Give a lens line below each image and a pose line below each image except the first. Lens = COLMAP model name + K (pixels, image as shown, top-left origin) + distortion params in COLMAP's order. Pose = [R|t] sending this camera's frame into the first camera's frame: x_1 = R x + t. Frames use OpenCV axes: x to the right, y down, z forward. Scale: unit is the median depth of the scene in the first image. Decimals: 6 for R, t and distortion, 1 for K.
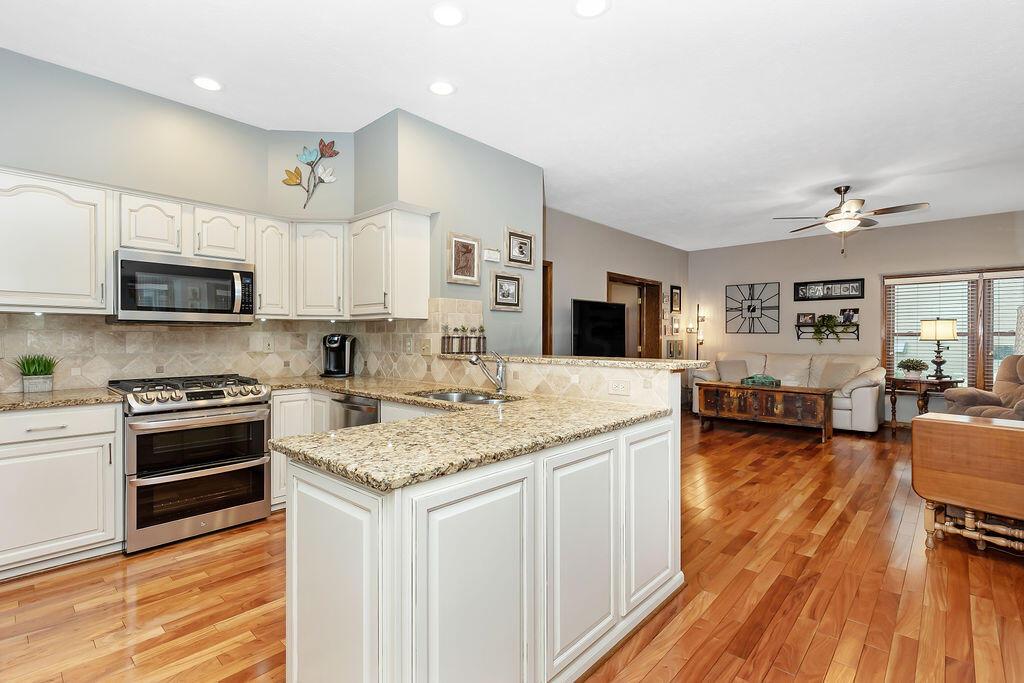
lens RADIAL K [[476.6, 0, 512.0], [0, 476.6, 341.5], [0, 0, 1]] dist [-0.000173, -0.000253]
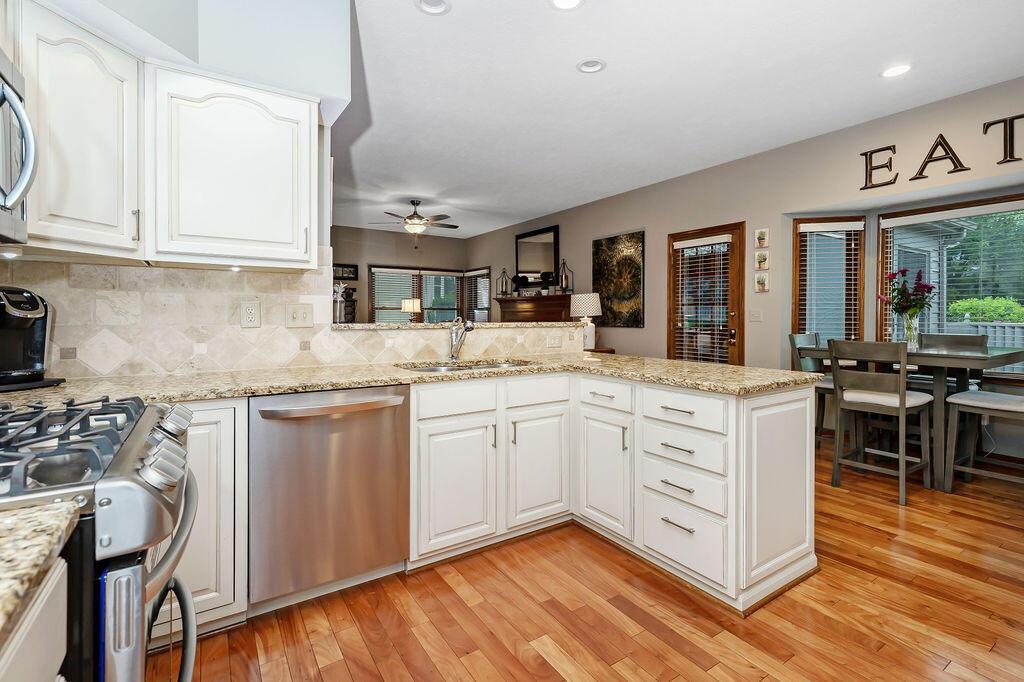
lens RADIAL K [[470.0, 0, 516.8], [0, 470.0, 314.7], [0, 0, 1]] dist [0.000722, -0.000124]
pose [[0.234659, 0.000906, 0.972077, -0.820253], [0.005611, 0.999982, -0.002286, 0.015736], [-0.972062, 0.005991, 0.234649, 0.584639]]
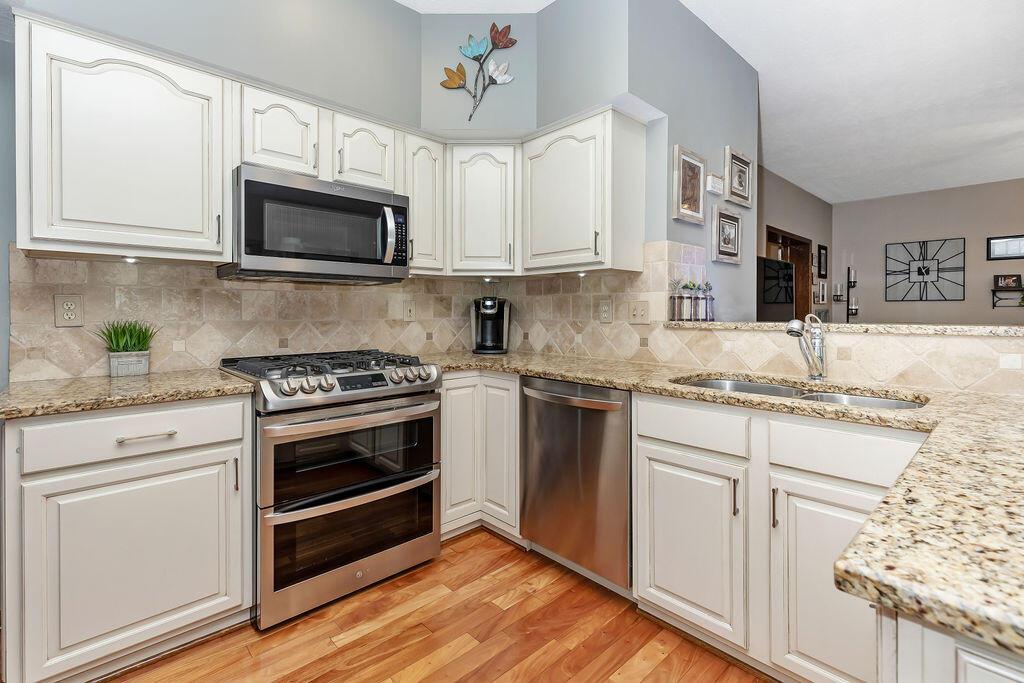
lens RADIAL K [[470.0, 0, 516.8], [0, 470.0, 315.2], [0, 0, 1]] dist [0.000722, -0.000124]
pose [[0.996837, -0.002850, -0.079418, -0.329500], [0.002671, 0.999994, -0.002366, 0.018962], [0.079424, 0.002146, 0.996839, 0.315790]]
